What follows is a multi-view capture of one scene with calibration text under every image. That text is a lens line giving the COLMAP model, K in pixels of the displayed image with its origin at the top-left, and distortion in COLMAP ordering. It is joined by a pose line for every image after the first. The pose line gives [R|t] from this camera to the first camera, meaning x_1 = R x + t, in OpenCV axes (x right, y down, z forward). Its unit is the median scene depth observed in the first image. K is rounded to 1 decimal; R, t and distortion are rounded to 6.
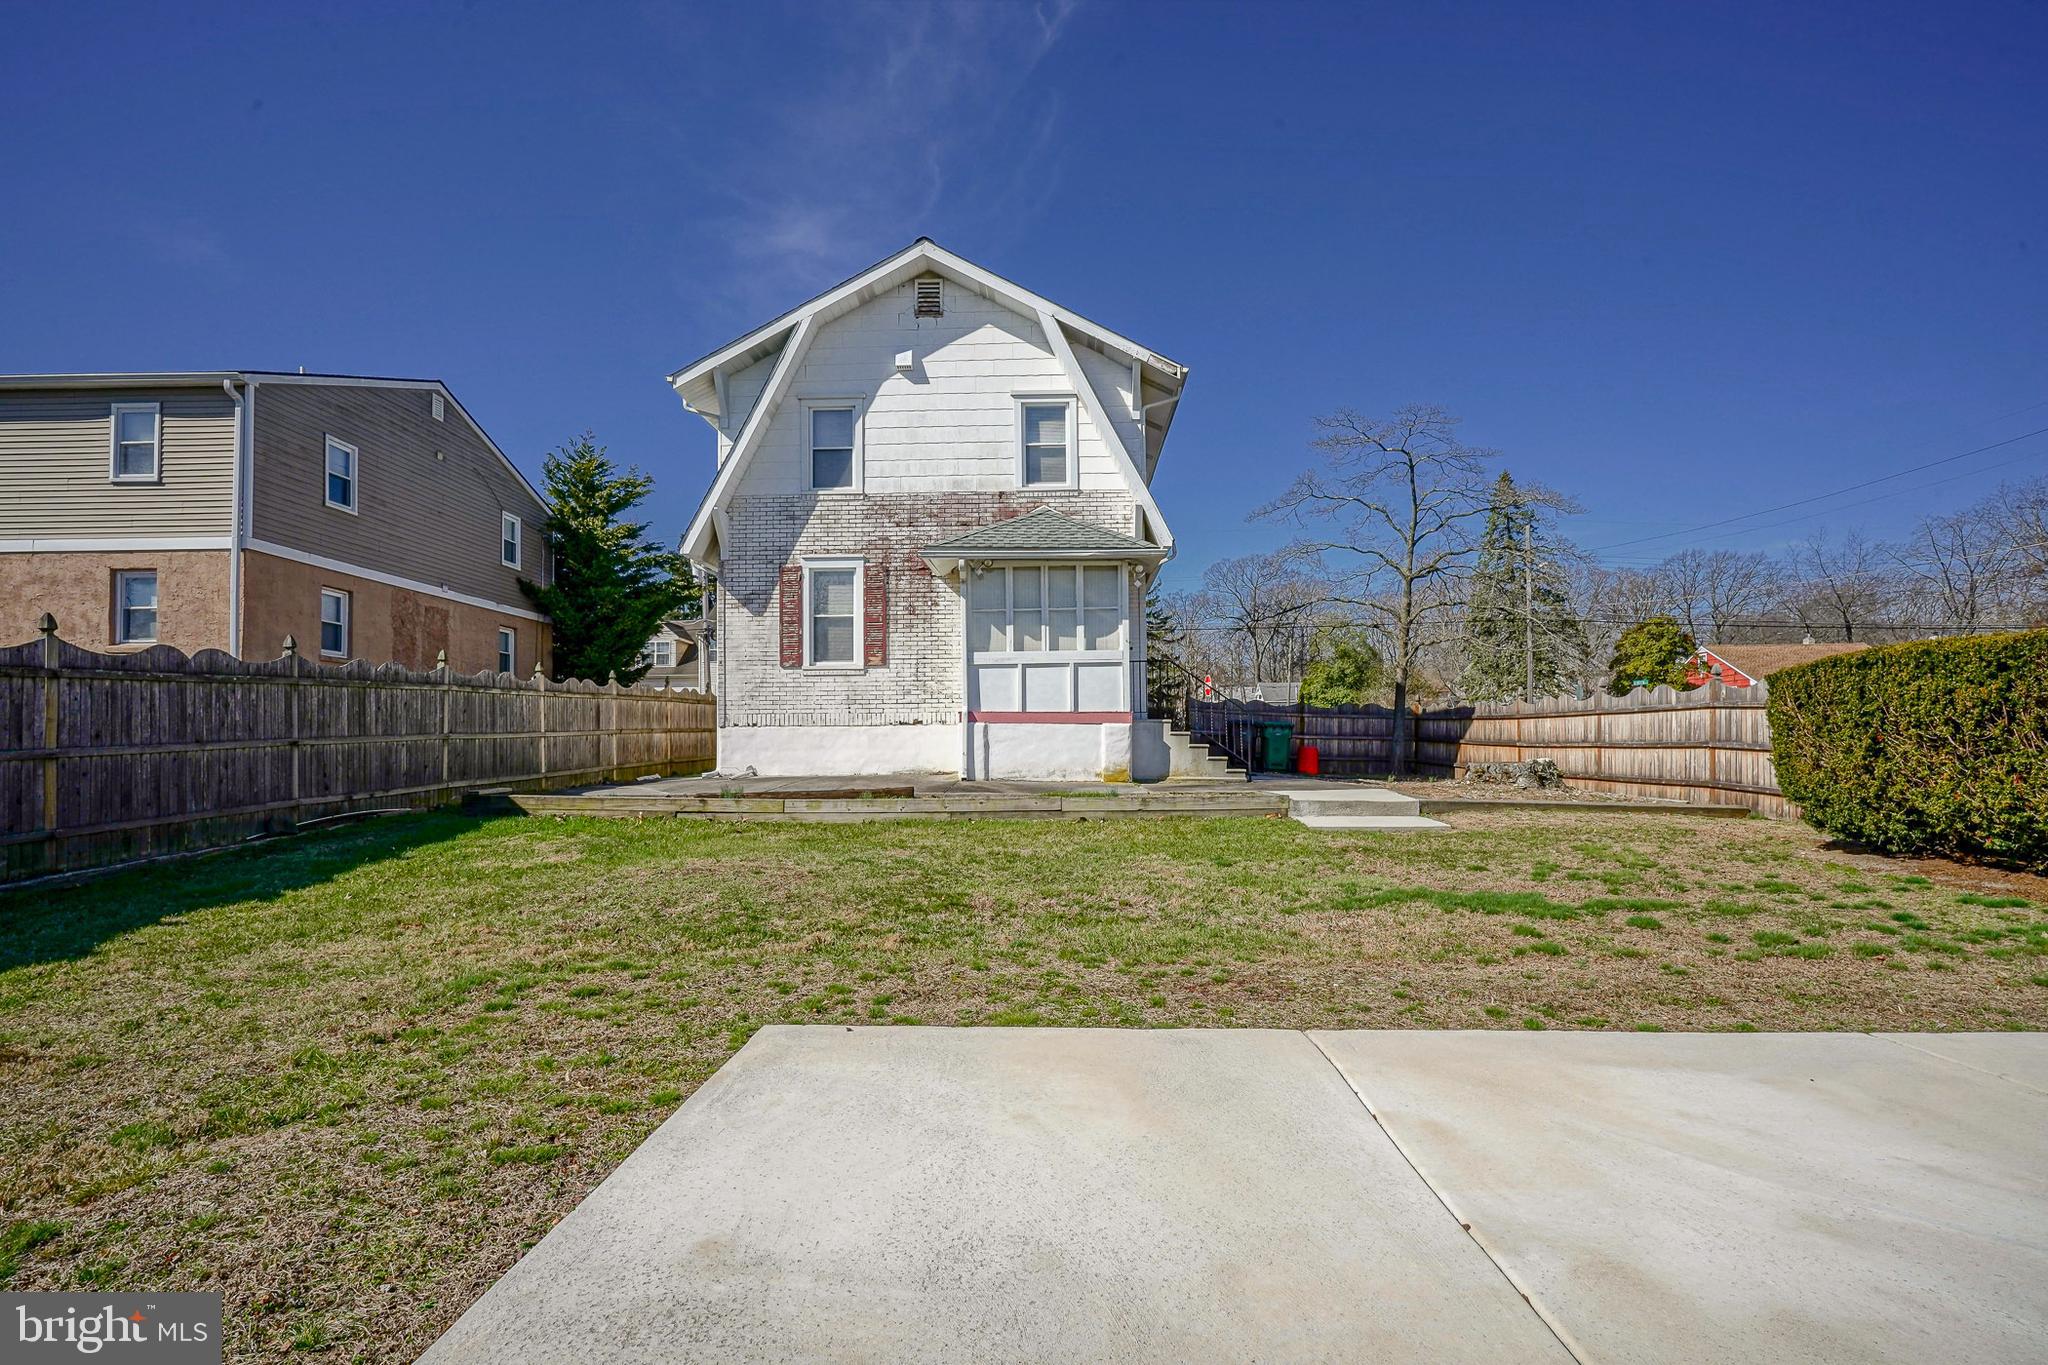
lens RADIAL K [[1006.2, 0, 1033.4], [0, 1006.2, 637.8], [0, 0, 1]] dist [-0.010502, 0.006232]
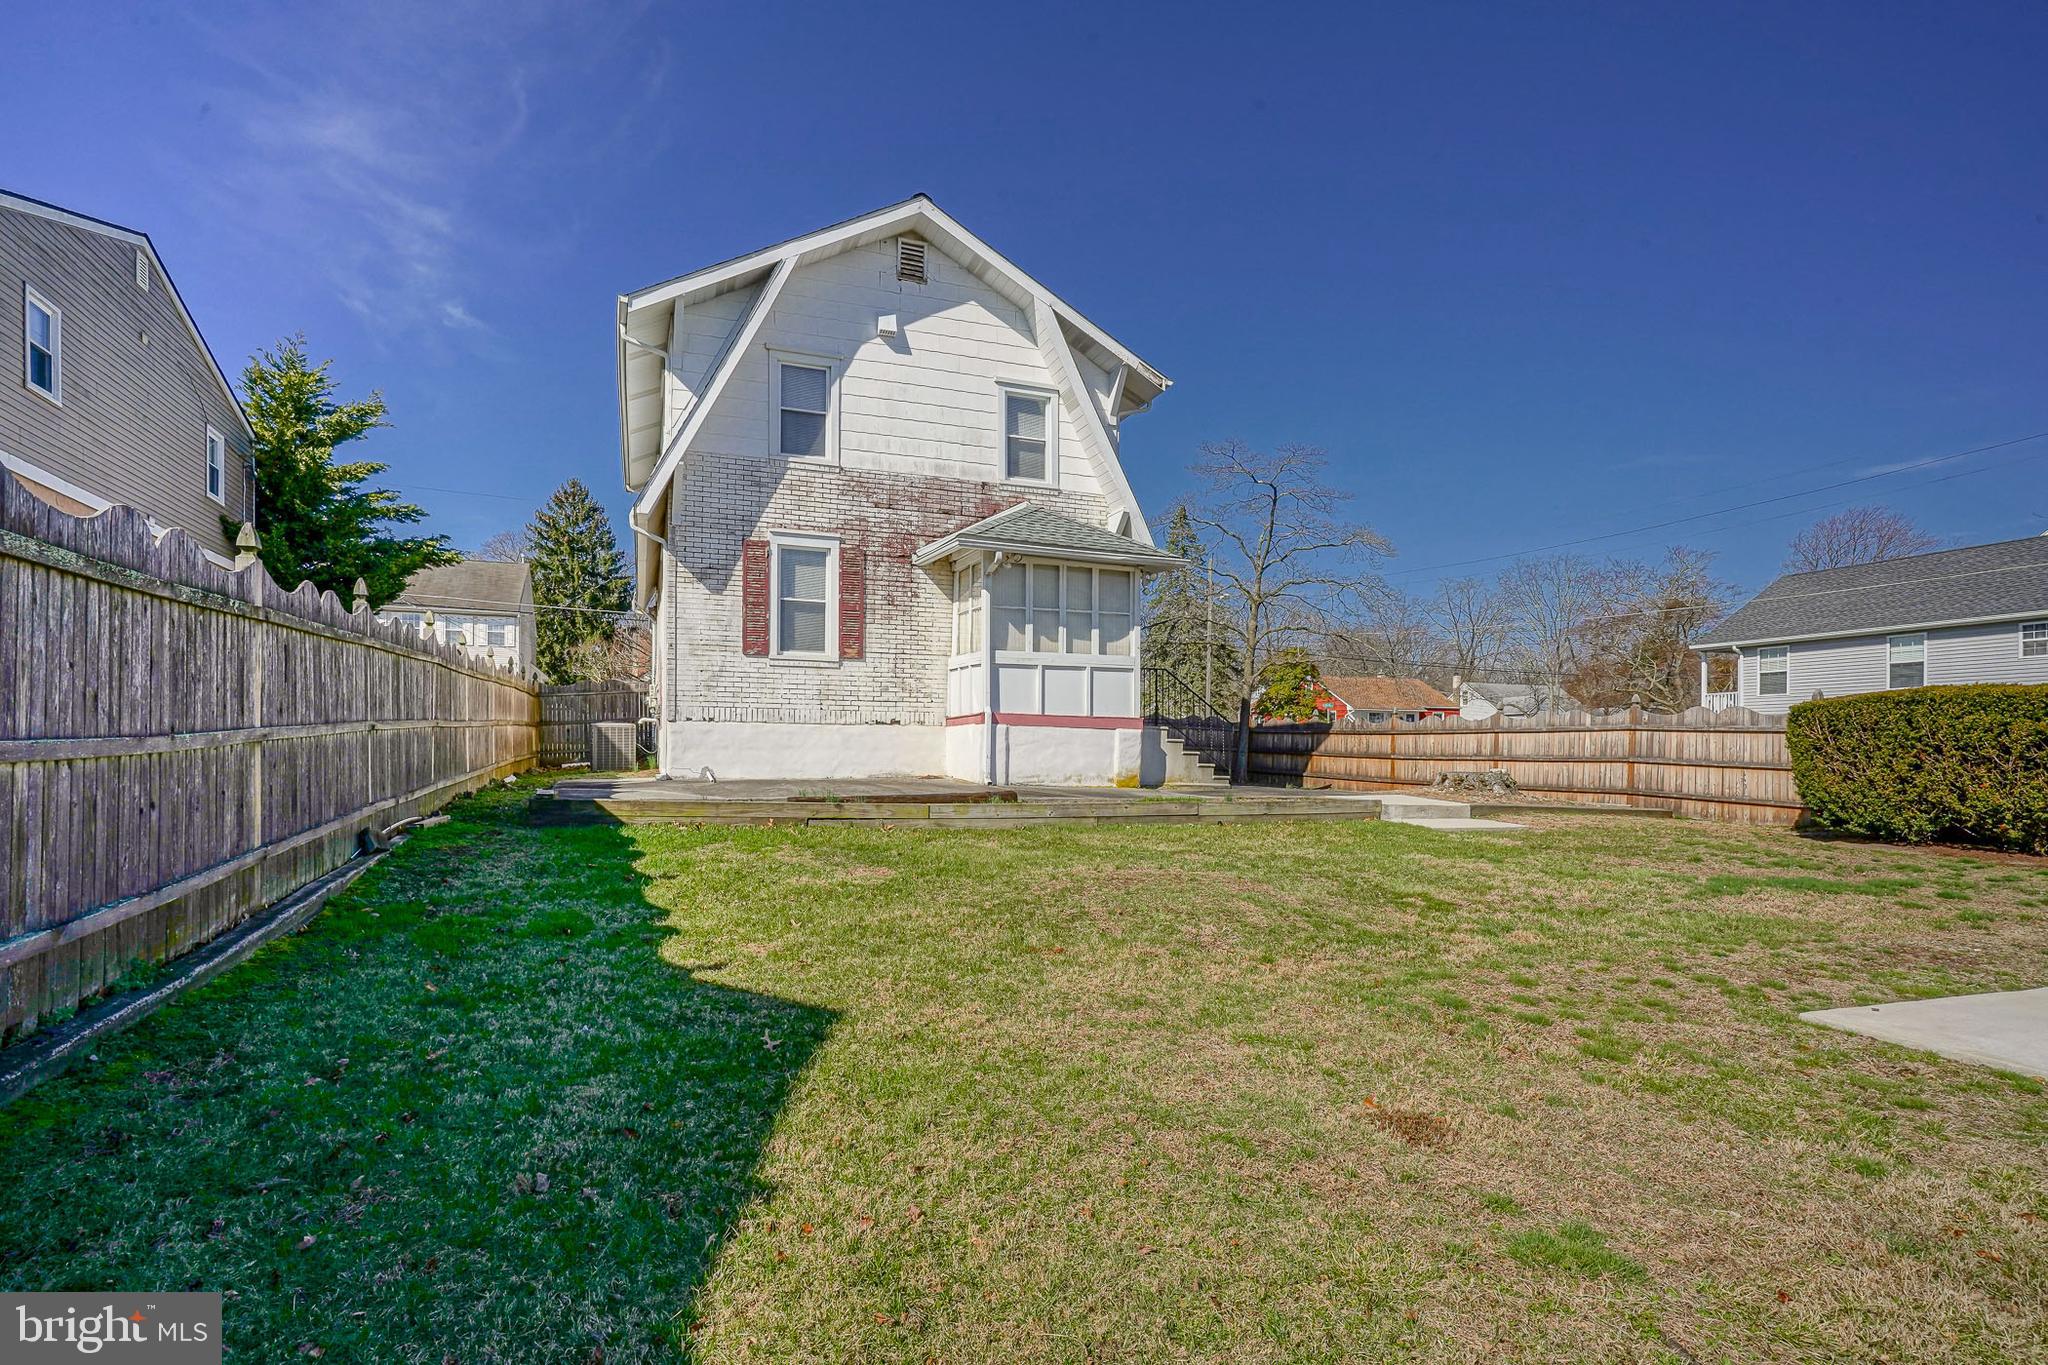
lens RADIAL K [[1034.1, 0, 997.3], [0, 1034.1, 677.4], [0, 0, 1]] dist [-0.009093, 0.006865]
pose [[0.927153, 0.045380, 0.371923, -0.378462], [-0.057865, 0.998071, 0.022470, 0.016017], [-0.370187, -0.042355, 0.927991, 0.084322]]
